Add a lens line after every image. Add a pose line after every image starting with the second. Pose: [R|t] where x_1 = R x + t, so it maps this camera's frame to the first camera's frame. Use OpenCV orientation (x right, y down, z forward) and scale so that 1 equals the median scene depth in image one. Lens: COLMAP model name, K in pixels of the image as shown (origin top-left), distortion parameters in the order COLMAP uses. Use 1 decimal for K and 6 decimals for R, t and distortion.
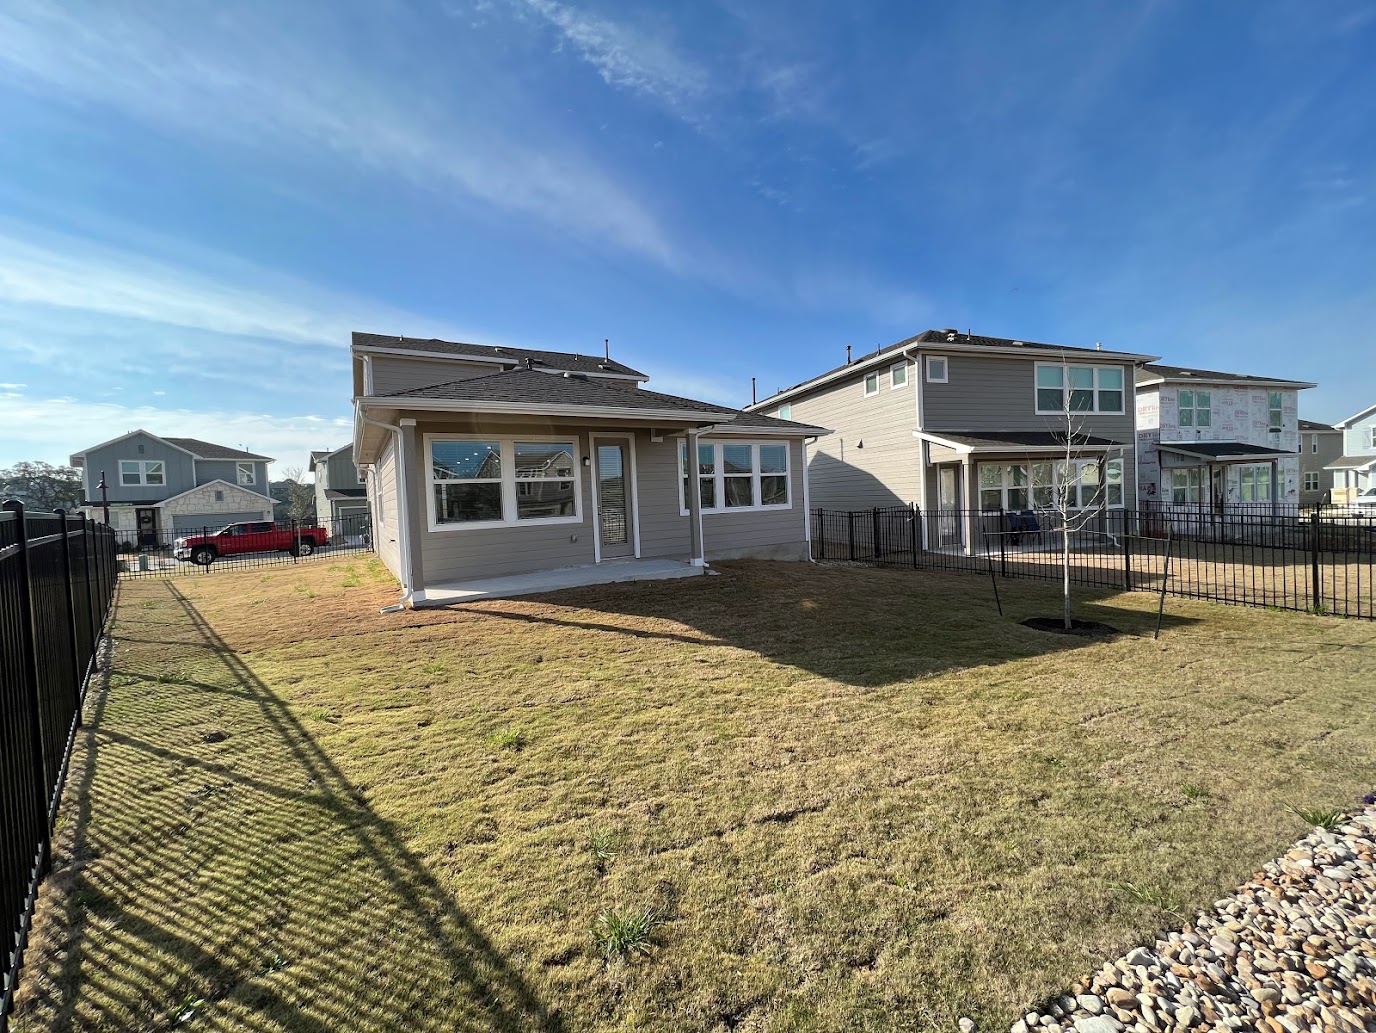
lens RADIAL K [[549.3, 0, 689.1], [0, 549.3, 512.1], [0, 0, 1]] dist [0.000947, 0.000054]
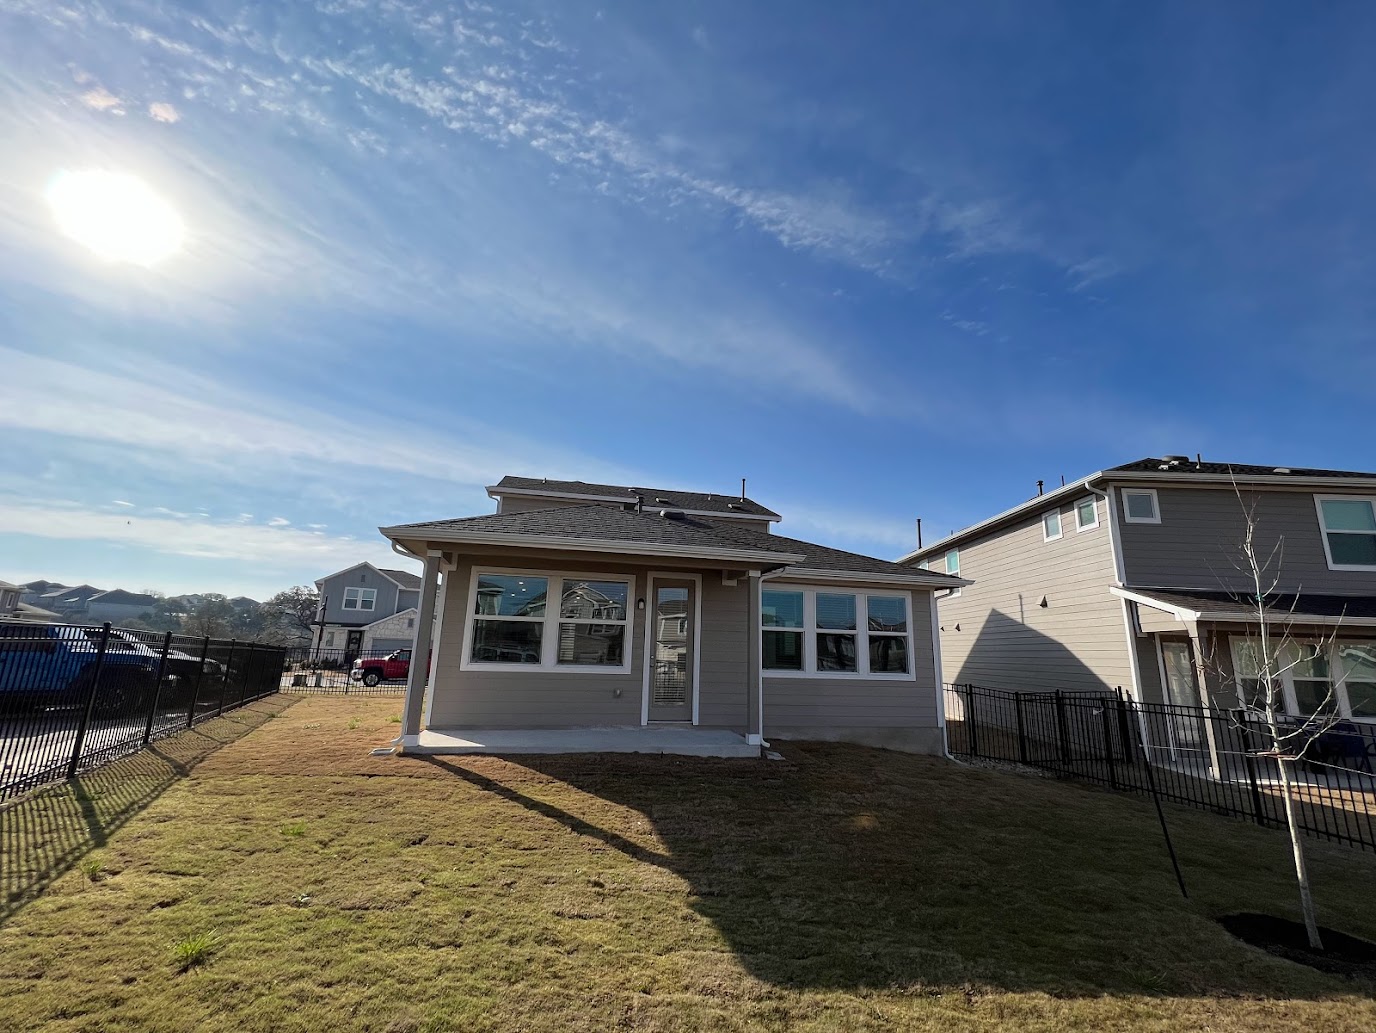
lens RADIAL K [[597.7, 0, 687.4], [0, 597.7, 521.7], [0, 0, 1]] dist [0.000134, 0.000039]
pose [[0.946079, 0.004047, -0.323910, 0.123428], [-0.081110, 0.971029, -0.224775, -0.006891], [0.313616, 0.238927, 0.918999, 0.066064]]
